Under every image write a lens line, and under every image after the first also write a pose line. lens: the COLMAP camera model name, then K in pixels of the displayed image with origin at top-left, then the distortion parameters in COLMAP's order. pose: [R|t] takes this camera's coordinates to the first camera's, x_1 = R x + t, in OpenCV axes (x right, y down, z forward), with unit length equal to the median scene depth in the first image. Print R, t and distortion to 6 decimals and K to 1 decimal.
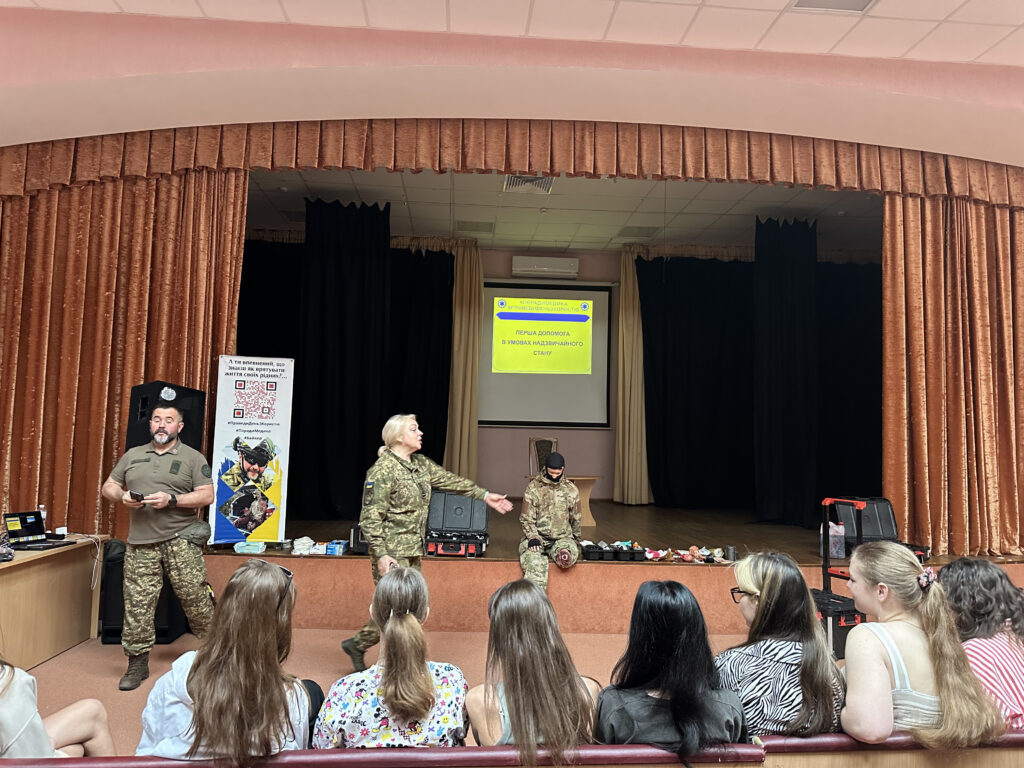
lens RADIAL K [[722.0, 0, 512.2], [0, 722.0, 384.9], [0, 0, 1]] dist [-0.004827, -0.000638]
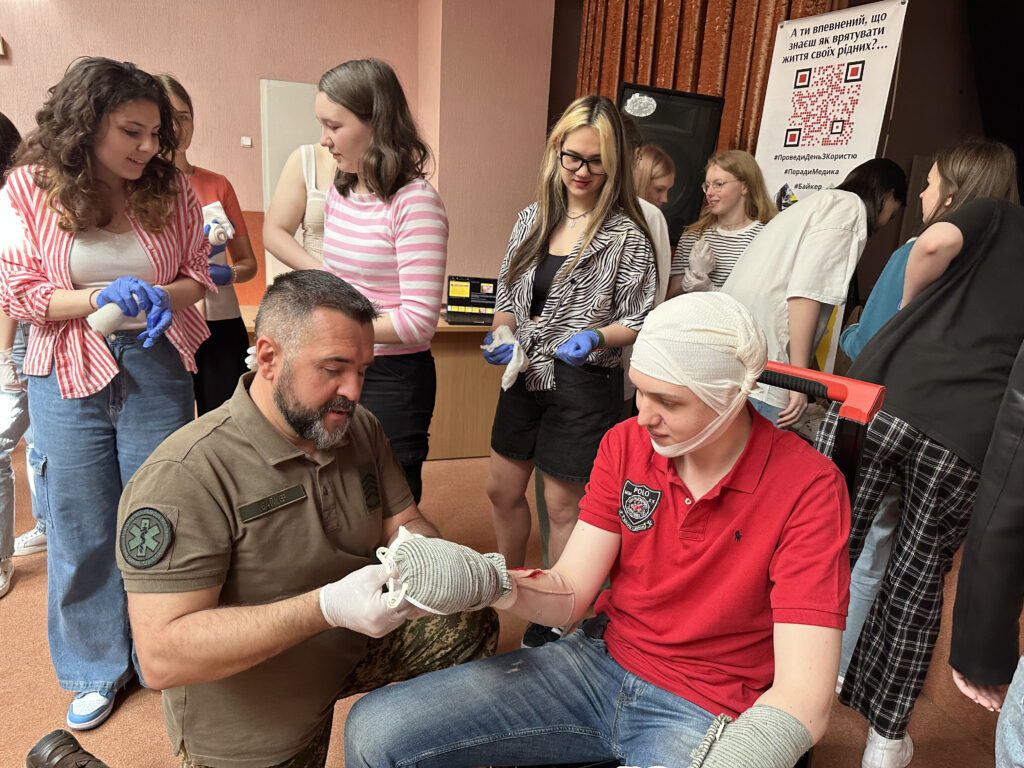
lens RADIAL K [[722.0, 0, 511.9], [0, 722.0, 385.3], [0, 0, 1]] dist [-0.004827, -0.000638]
pose [[0.286285, 0.232967, -0.929391, 0.084528], [0.035801, 0.966712, 0.253351, 0.072327], [0.957475, -0.105804, 0.268414, 0.644144]]
